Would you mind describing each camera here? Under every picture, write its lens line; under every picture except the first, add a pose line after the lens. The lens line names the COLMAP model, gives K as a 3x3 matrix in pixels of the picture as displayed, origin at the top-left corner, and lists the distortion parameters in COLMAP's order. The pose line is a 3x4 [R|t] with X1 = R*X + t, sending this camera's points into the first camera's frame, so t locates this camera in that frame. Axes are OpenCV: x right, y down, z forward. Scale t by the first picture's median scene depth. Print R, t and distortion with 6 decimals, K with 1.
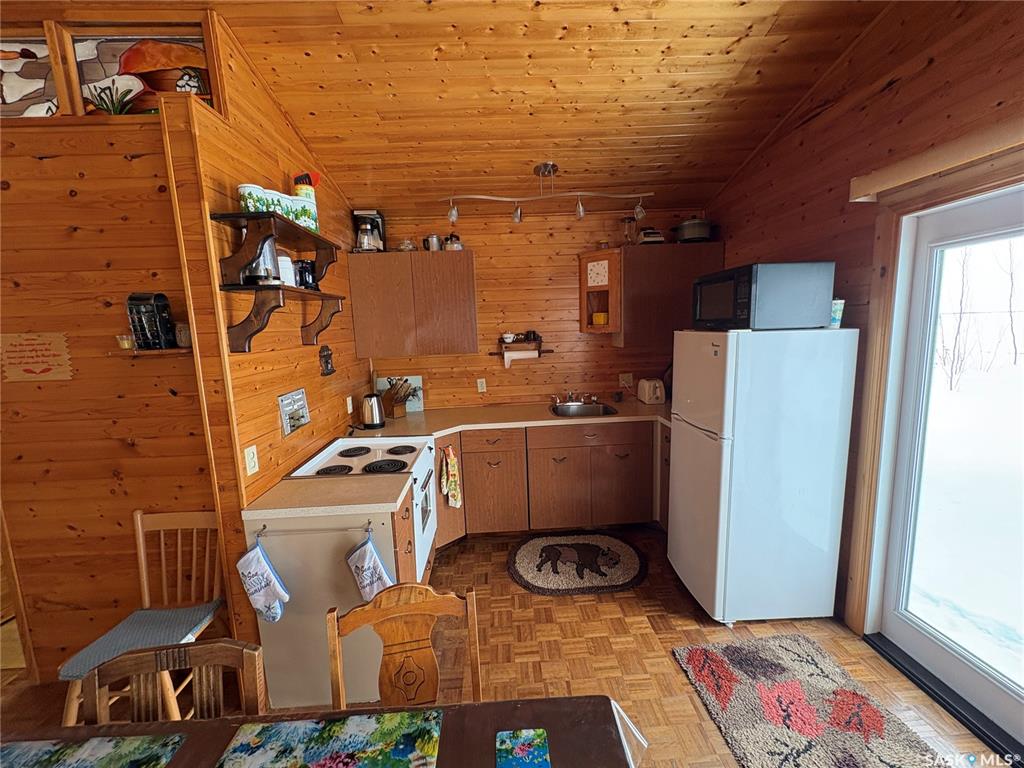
lens RADIAL K [[406.3, 0, 512.0], [0, 406.3, 384.0], [0, 0, 1]] dist [0.000240, 0.000270]
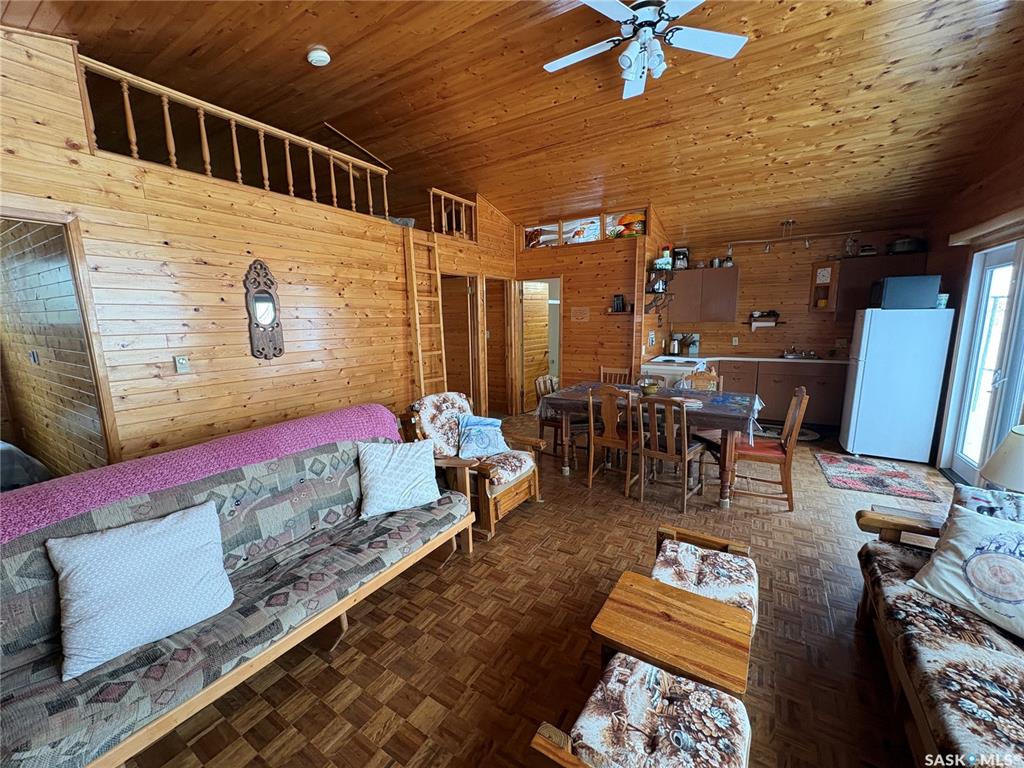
lens RADIAL K [[406.3, 0, 512.0], [0, 406.3, 384.0], [0, 0, 1]] dist [0.000240, 0.000270]
pose [[0.826204, 0.113919, -0.551734, 0.152637], [-0.092821, 0.993484, 0.066131, 0.208103], [0.555672, -0.003425, 0.831394, -1.294334]]
